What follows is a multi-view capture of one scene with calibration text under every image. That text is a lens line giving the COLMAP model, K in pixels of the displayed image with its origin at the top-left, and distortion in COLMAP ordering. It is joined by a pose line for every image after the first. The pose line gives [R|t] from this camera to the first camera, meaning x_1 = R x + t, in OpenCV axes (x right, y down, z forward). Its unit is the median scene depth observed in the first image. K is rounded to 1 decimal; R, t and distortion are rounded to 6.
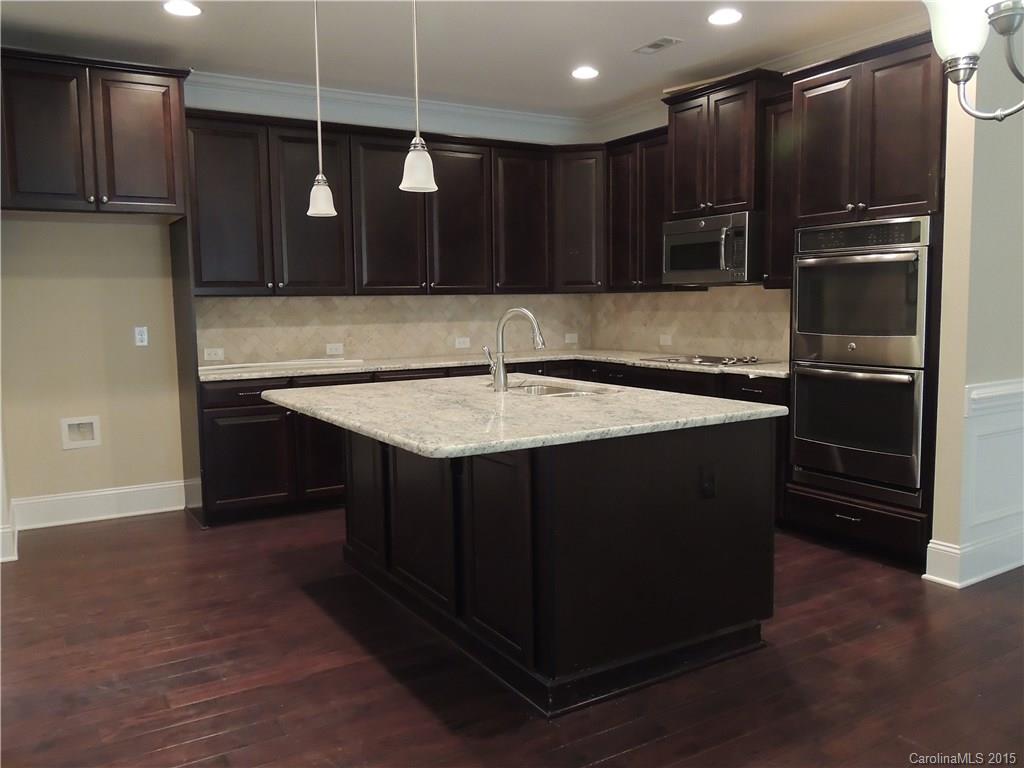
lens RADIAL K [[820.1, 0, 515.3], [0, 820.1, 385.1], [0, 0, 1]] dist [-0.020226, 0.015153]
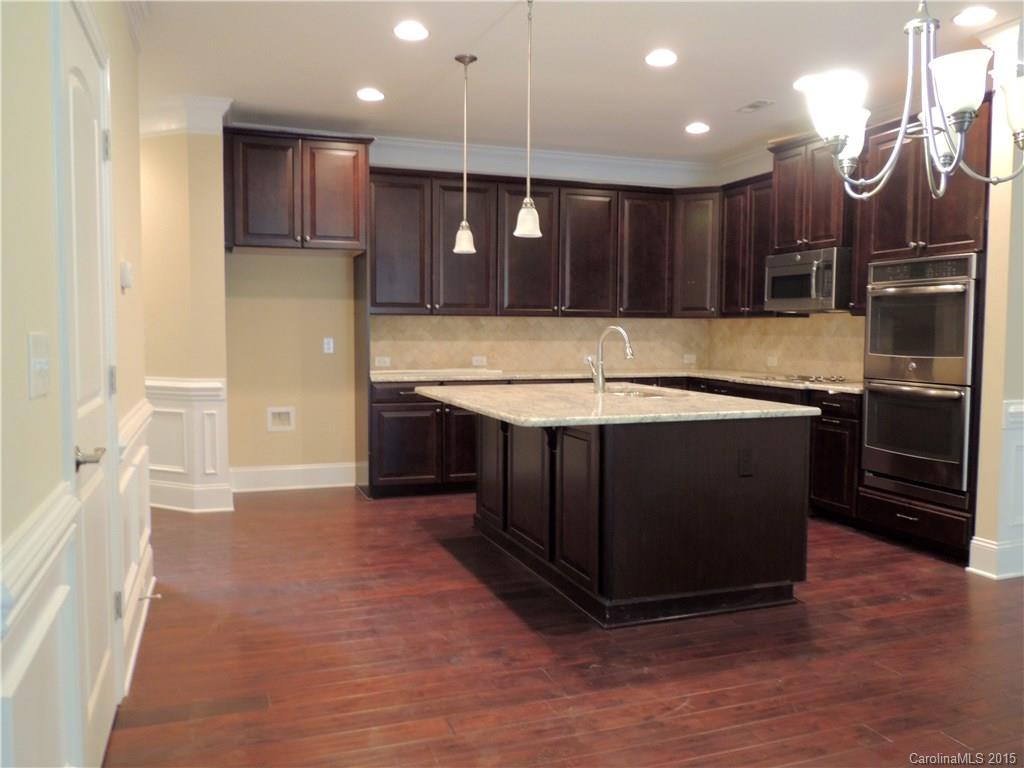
lens RADIAL K [[820.1, 0, 515.7], [0, 820.1, 382.2], [0, 0, 1]] dist [-0.020226, 0.015153]
pose [[0.980276, 0.031687, -0.195079, 0.084871], [-0.038840, 0.998702, -0.032952, 0.031813], [0.193781, 0.039879, 0.980234, -0.207957]]
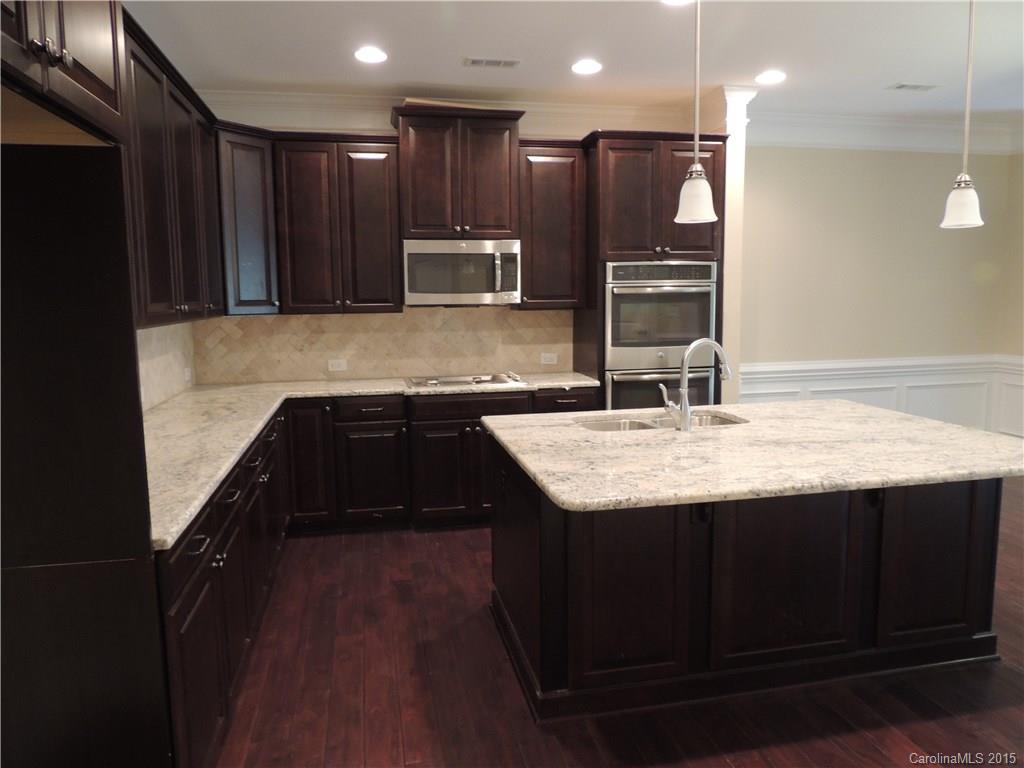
lens RADIAL K [[732.7, 0, 514.1], [0, 732.7, 386.8], [0, 0, 1]] dist [-0.000208, -0.010378]
pose [[0.348296, -0.110452, 0.930855, -0.720407], [0.102084, 0.991597, 0.079463, -0.106863], [-0.931809, 0.067349, 0.356645, 0.743330]]
